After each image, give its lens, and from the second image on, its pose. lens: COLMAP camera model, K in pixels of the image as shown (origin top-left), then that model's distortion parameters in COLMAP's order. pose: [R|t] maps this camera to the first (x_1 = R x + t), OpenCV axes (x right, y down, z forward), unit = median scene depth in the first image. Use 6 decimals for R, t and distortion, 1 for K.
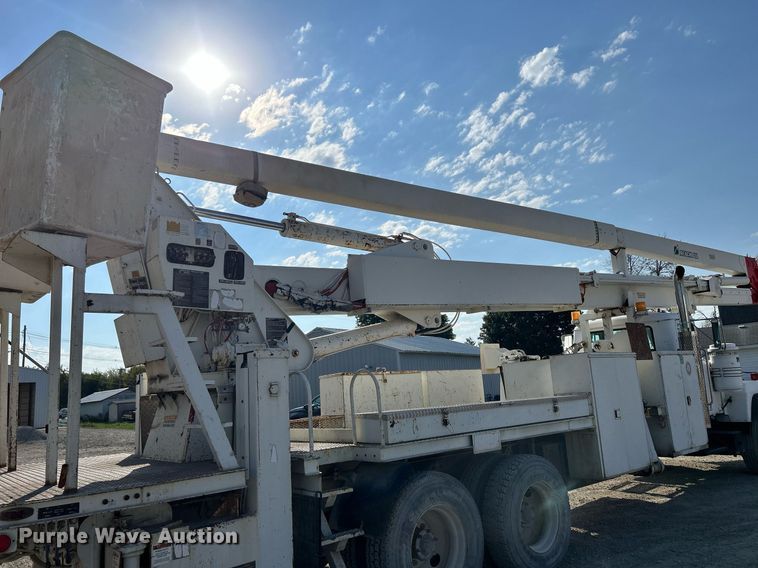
lens RADIAL K [[573.9, 0, 378.2], [0, 573.9, 283.7], [0, 0, 1]] dist [0.046833, -0.031725]
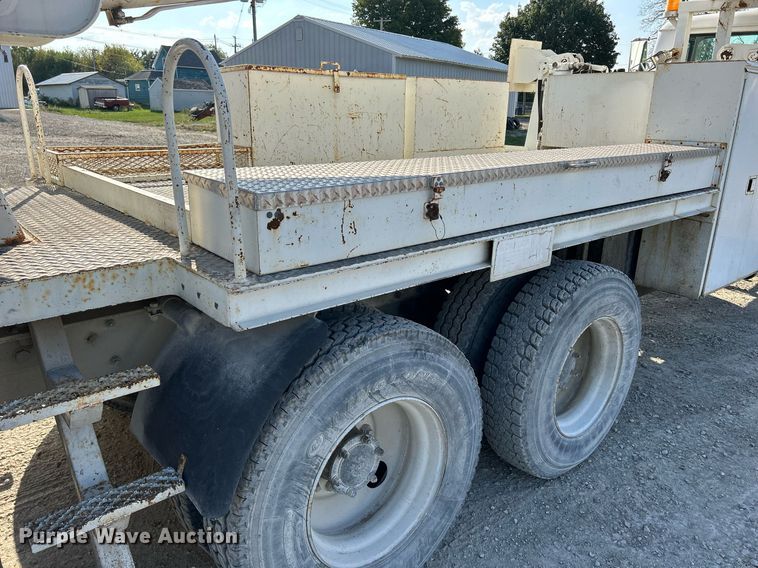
lens RADIAL K [[573.9, 0, 378.8], [0, 573.9, 284.3], [0, 0, 1]] dist [0.046833, -0.031725]
pose [[0.996596, 0.076703, 0.030228, 0.072536], [-0.081888, 0.878426, 0.470809, 0.105465], [0.009559, -0.471682, 0.881717, 0.638178]]
